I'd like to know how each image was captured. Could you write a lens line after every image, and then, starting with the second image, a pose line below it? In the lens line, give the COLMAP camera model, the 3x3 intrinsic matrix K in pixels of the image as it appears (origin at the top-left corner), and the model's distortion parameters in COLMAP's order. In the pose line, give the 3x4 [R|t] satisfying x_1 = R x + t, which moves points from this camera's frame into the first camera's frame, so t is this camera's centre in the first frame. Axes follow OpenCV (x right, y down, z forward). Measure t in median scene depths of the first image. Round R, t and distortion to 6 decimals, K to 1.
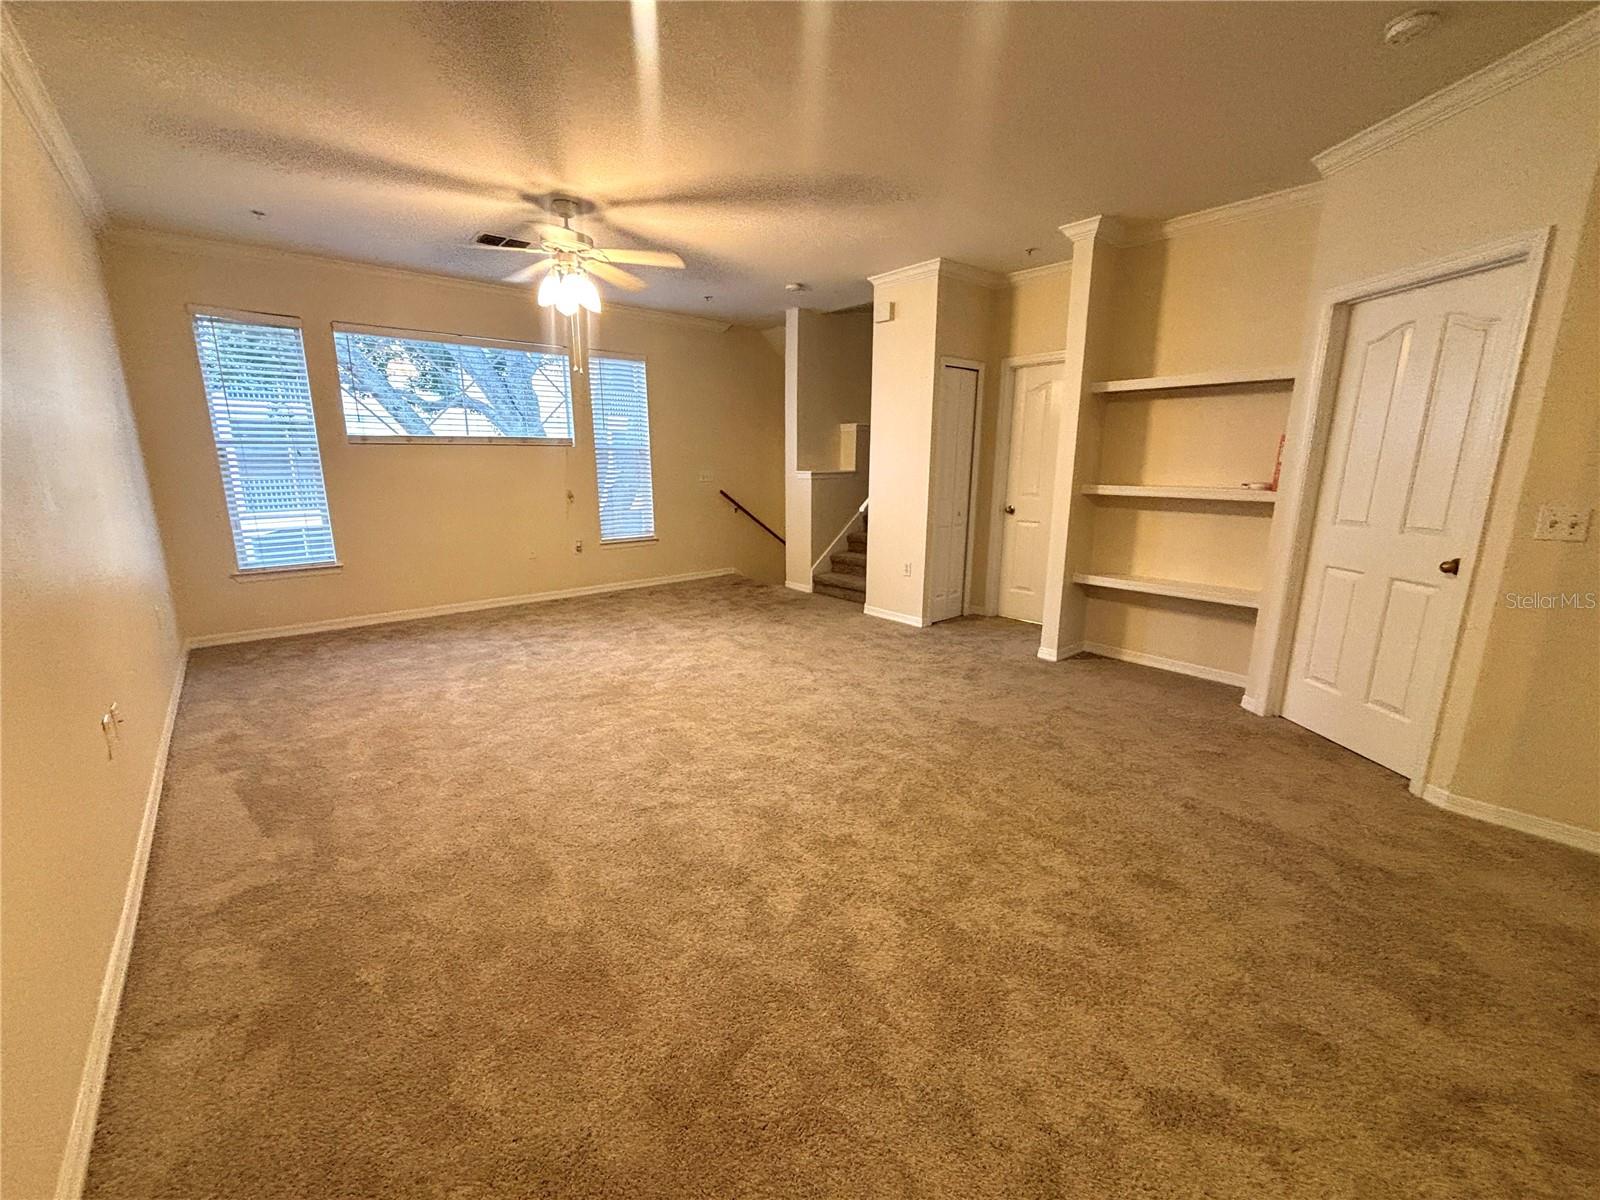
lens RADIAL K [[646.6, 0, 801.2], [0, 646.6, 600.2], [0, 0, 1]] dist [-0.001965, -0.000582]
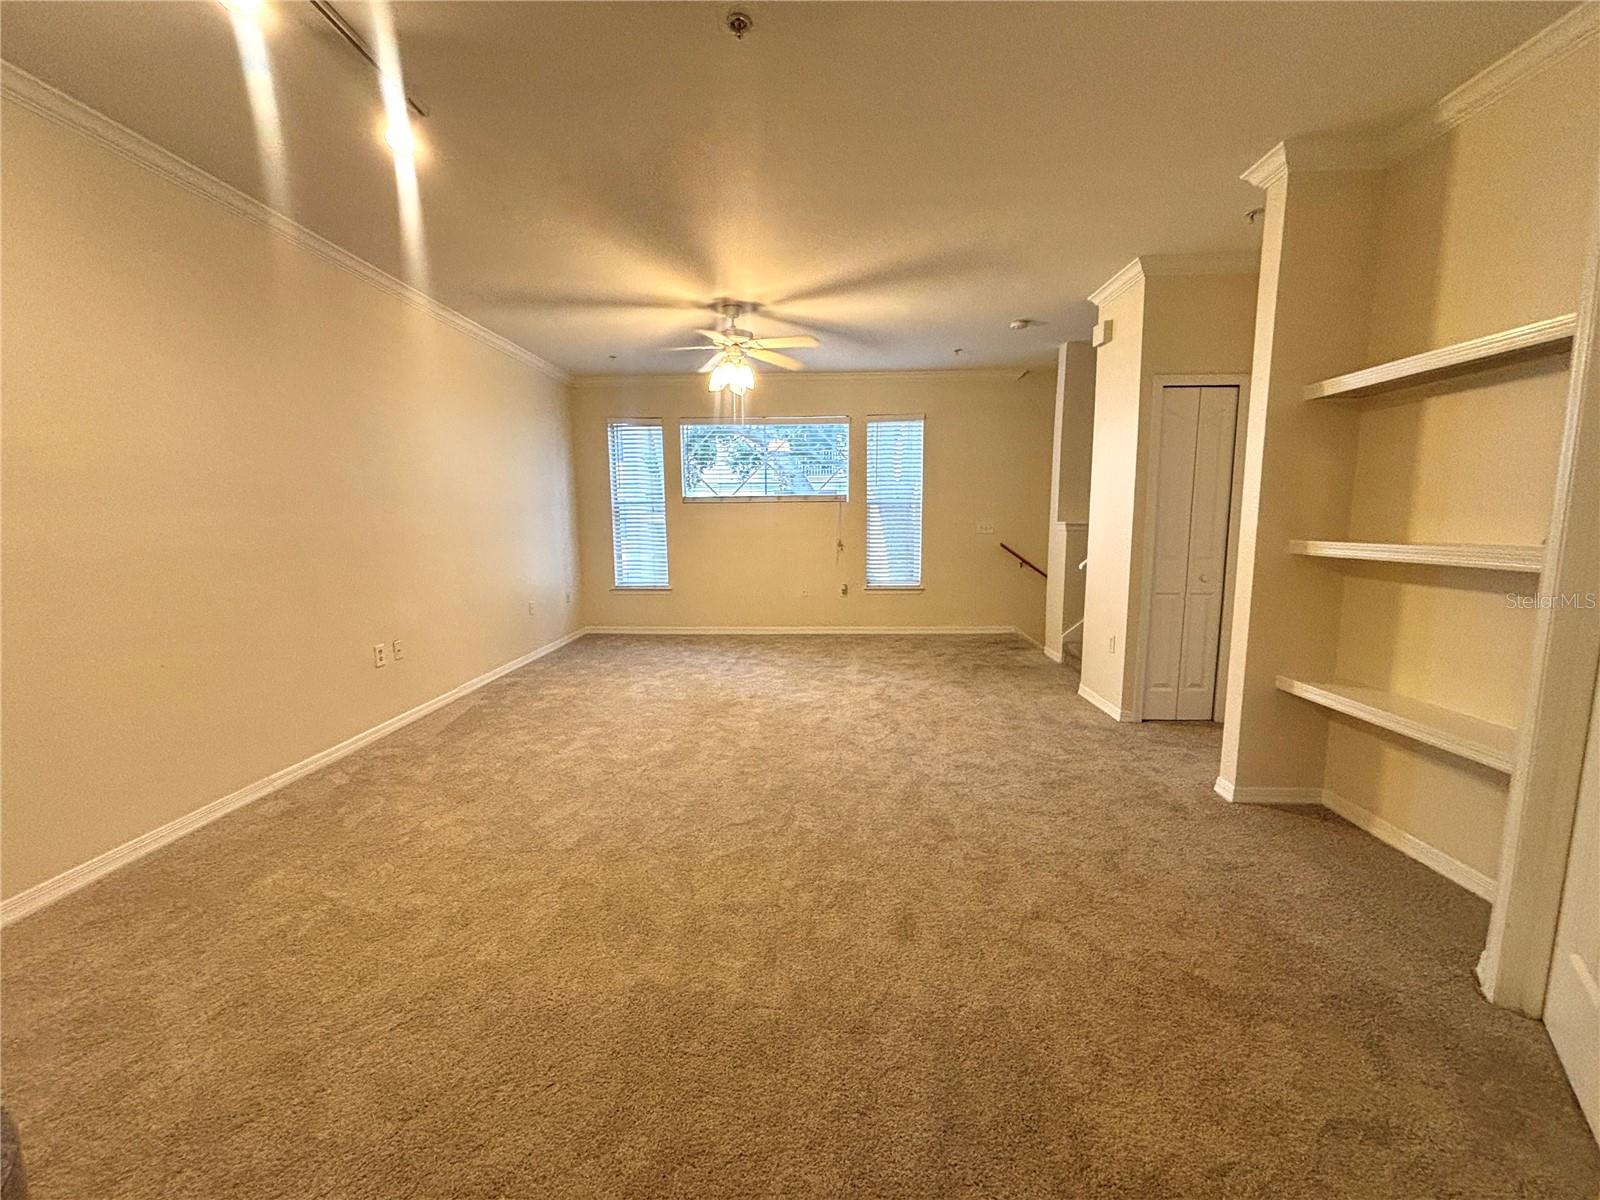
lens RADIAL K [[646.6, 0, 801.4], [0, 646.6, 600.3], [0, 0, 1]] dist [-0.001965, -0.000582]
pose [[0.728542, 0.081690, -0.680112, 0.487419], [-0.139865, 0.989687, -0.030952, -0.027636], [0.670570, 0.117674, 0.732454, 0.188392]]
